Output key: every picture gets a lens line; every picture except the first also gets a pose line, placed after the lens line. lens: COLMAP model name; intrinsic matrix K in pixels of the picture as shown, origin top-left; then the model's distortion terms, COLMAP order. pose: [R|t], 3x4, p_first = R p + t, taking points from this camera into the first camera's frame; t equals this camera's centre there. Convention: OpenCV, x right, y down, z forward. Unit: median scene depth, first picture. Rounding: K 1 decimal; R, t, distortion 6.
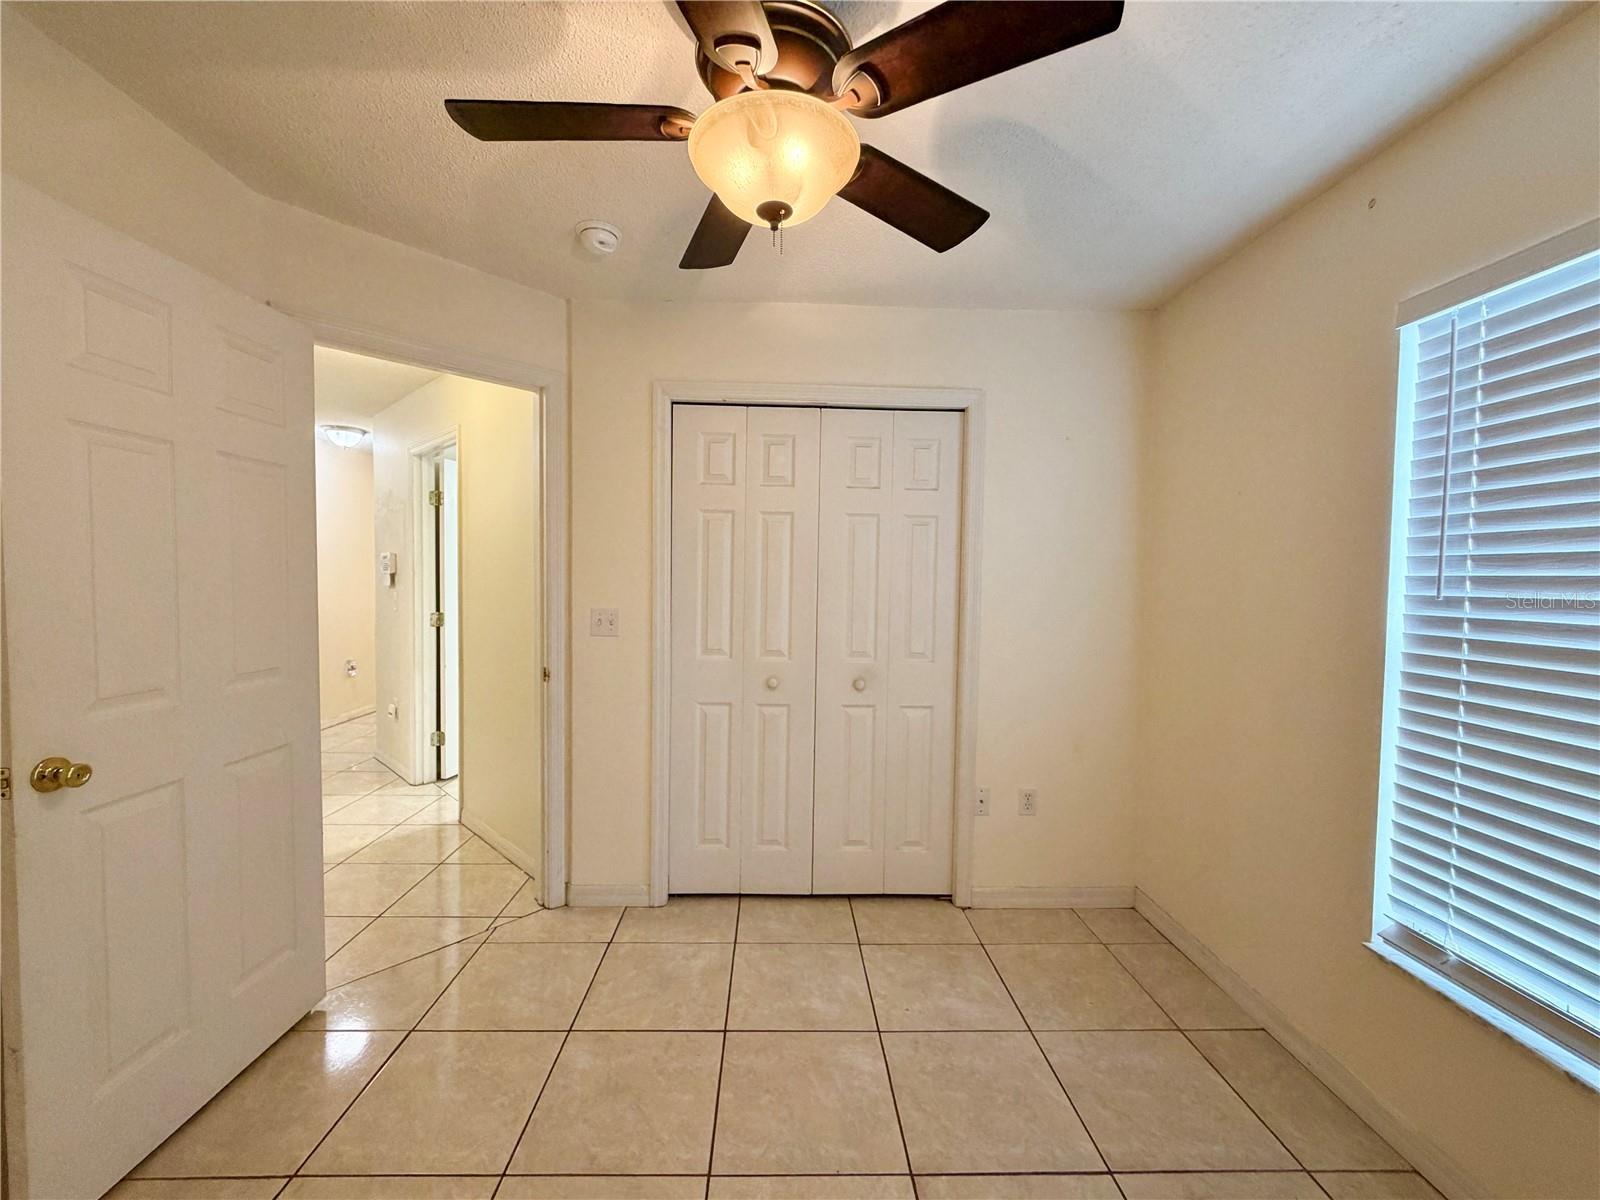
lens RADIAL K [[635.0, 0, 795.2], [0, 635.0, 600.1], [0, 0, 1]] dist [-0.001728, -0.000121]
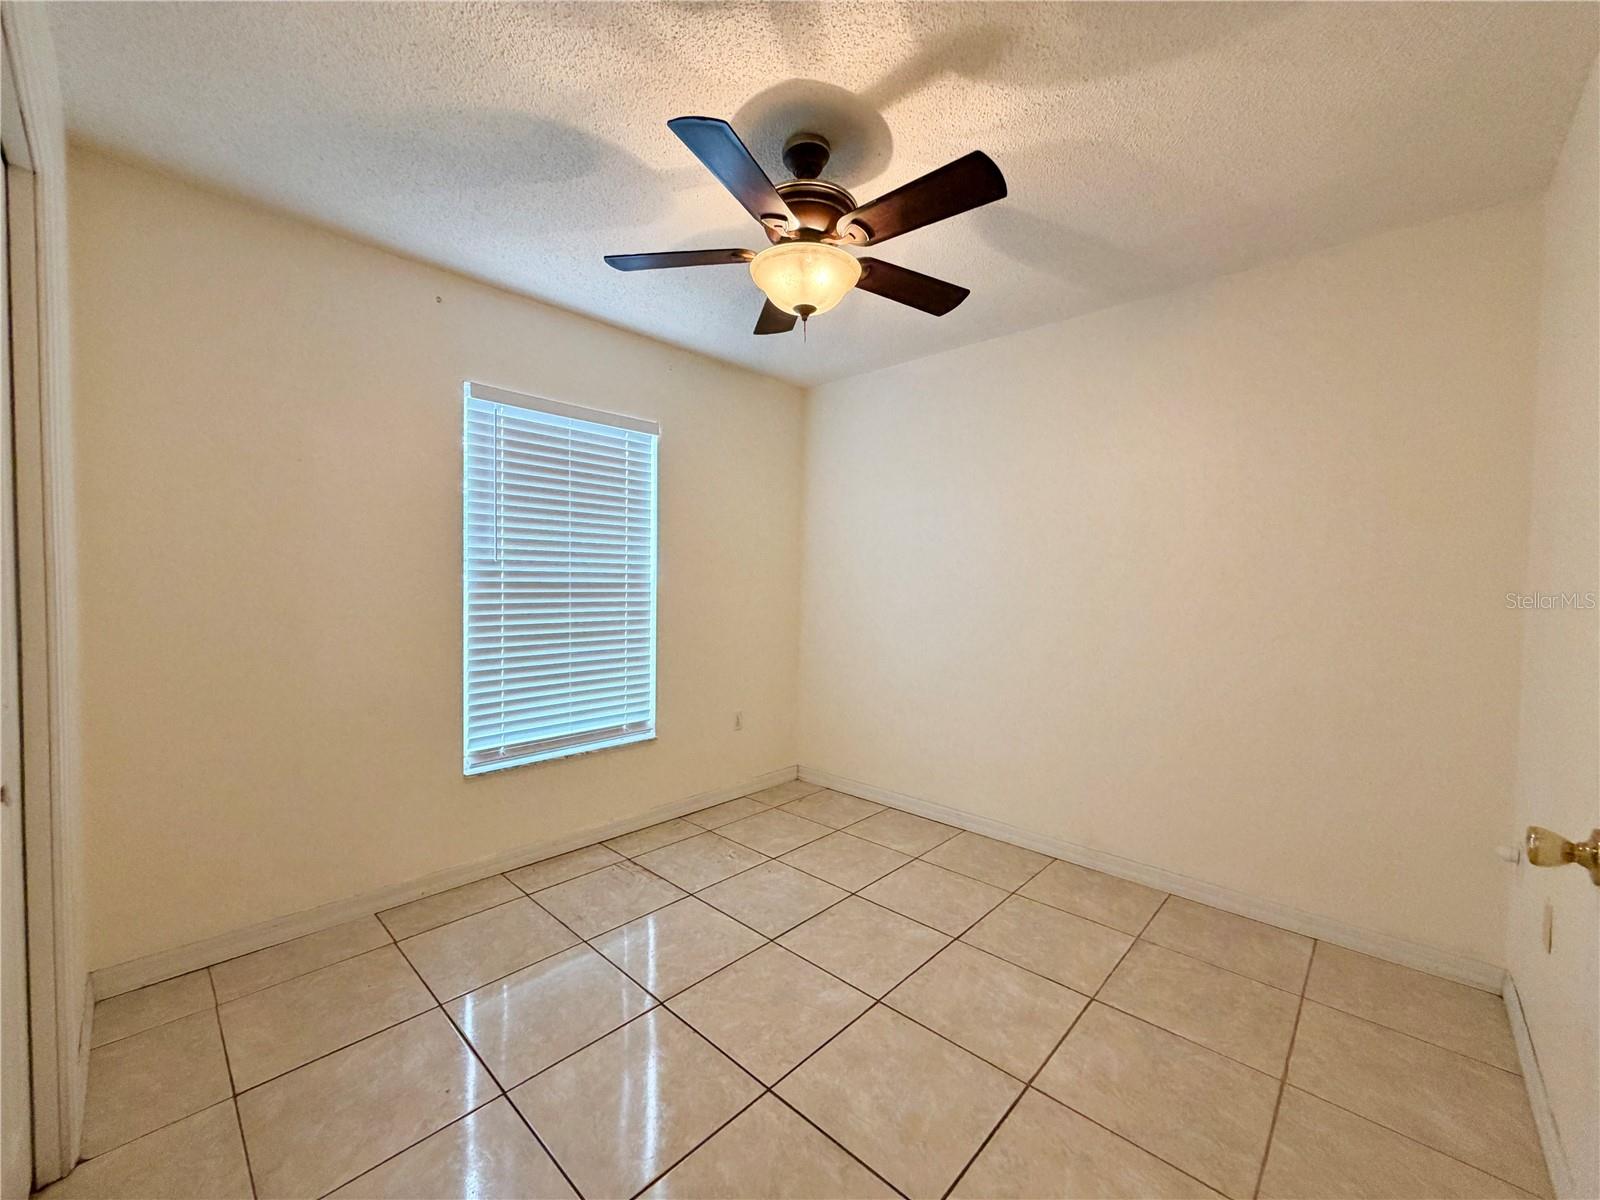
lens RADIAL K [[635.0, 0, 795.2], [0, 635.0, 600.1], [0, 0, 1]] dist [-0.001728, -0.000121]
pose [[-0.707417, -0.046780, 0.705247, -0.897015], [0.001476, 0.997707, 0.067660, -0.011442], [-0.706795, 0.048905, -0.705726, 1.690626]]
